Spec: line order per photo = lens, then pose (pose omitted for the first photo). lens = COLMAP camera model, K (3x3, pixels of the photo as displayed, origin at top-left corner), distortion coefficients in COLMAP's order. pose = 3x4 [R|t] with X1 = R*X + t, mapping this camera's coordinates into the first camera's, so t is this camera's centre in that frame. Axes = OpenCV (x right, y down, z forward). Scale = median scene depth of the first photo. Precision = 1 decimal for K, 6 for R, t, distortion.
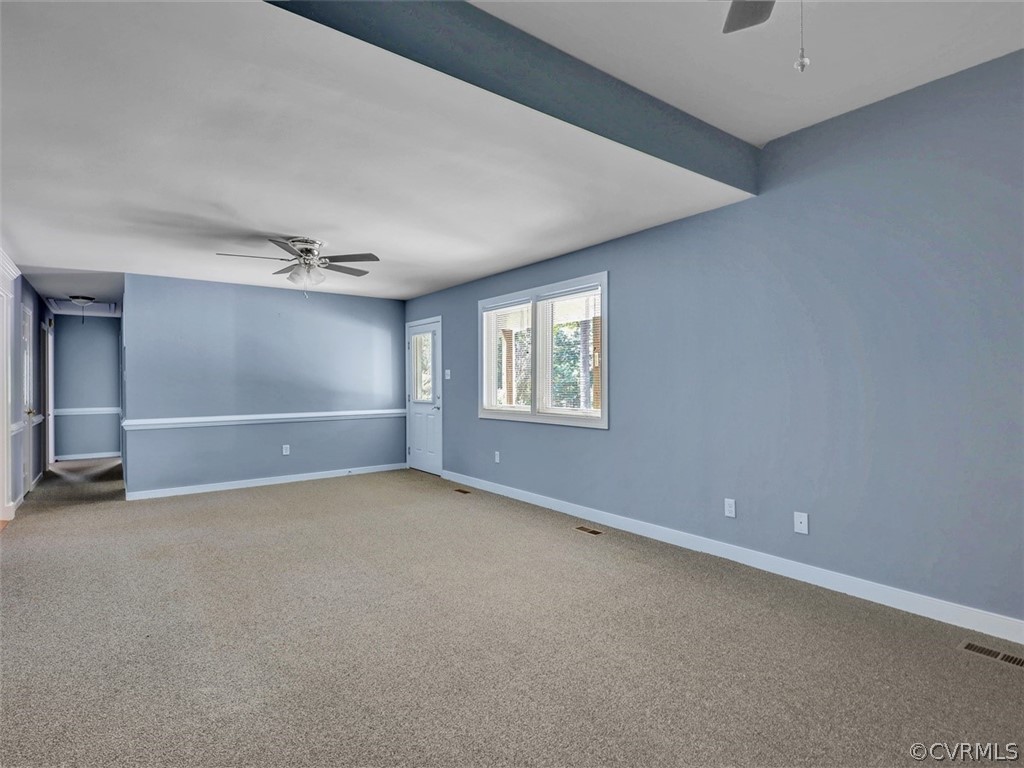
lens RADIAL K [[528.8, 0, 516.1], [0, 528.8, 382.8], [0, 0, 1]] dist [0.012822, -0.005797]
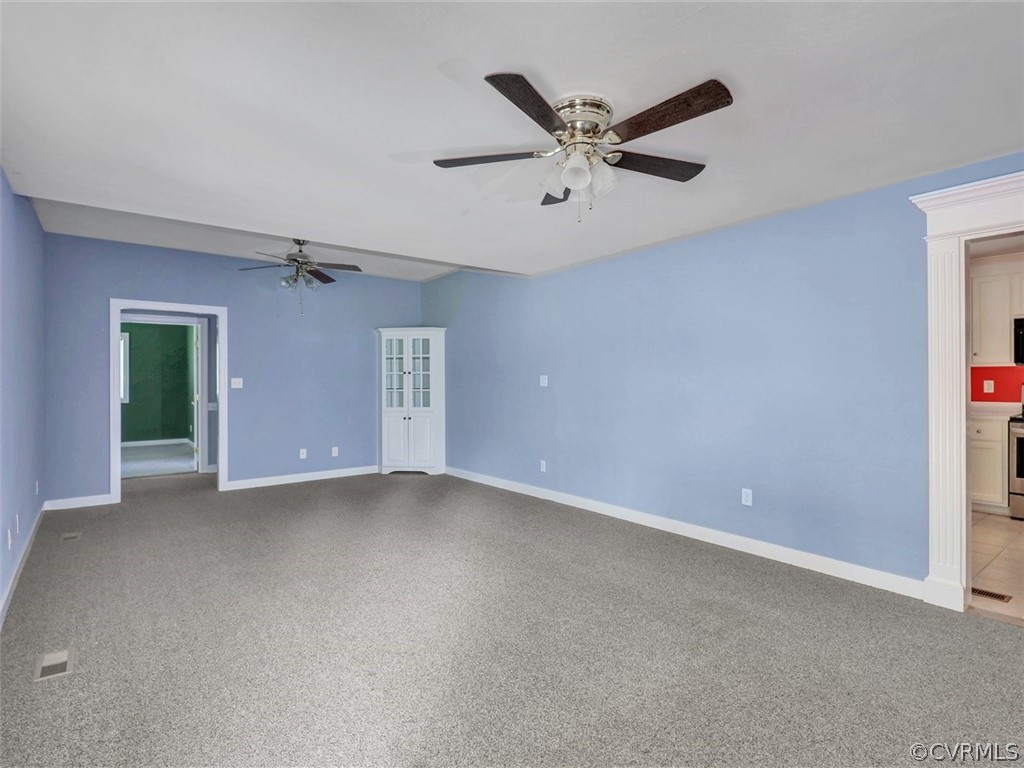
lens RADIAL K [[528.8, 0, 510.7], [0, 528.8, 380.1], [0, 0, 1]] dist [0.012822, -0.005797]
pose [[-0.999857, 0.011177, -0.012703, -0.333138], [0.011193, 0.999937, -0.001172, -0.006798], [0.012689, -0.001314, -0.999919, 1.570931]]
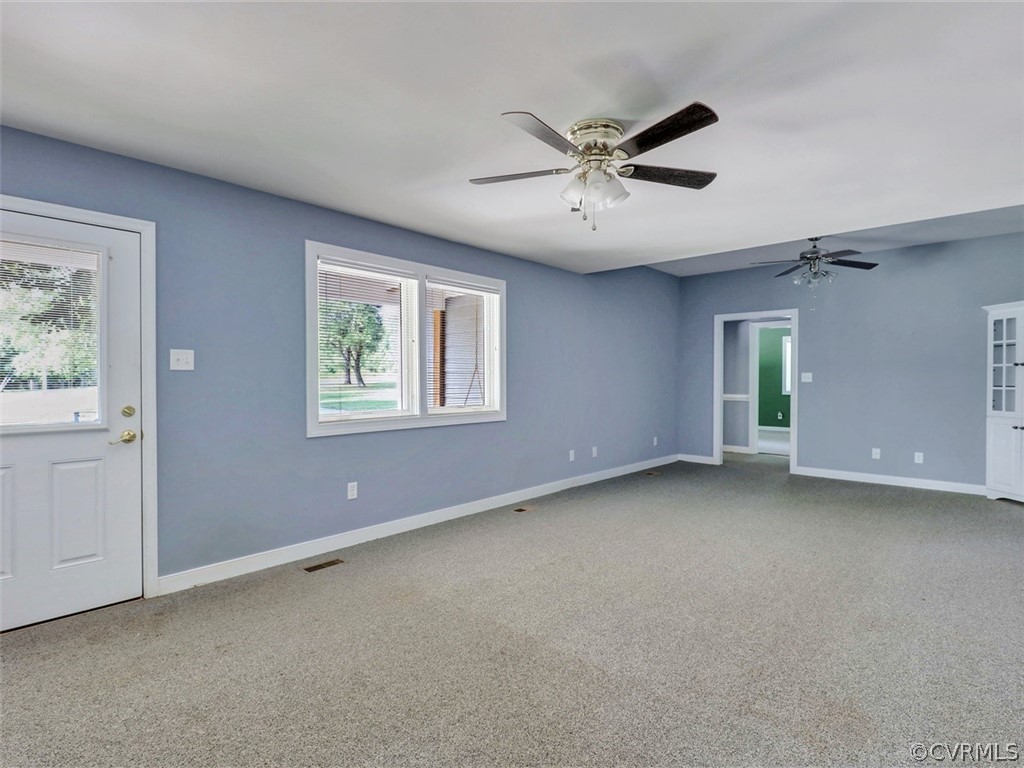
lens RADIAL K [[528.8, 0, 518.8], [0, 528.8, 386.9], [0, 0, 1]] dist [0.012822, -0.005797]
pose [[-0.188938, -0.010454, 0.981933, -0.987352], [-0.000908, 0.999945, 0.010471, 0.004144], [-0.981989, 0.001086, -0.188937, 1.241138]]
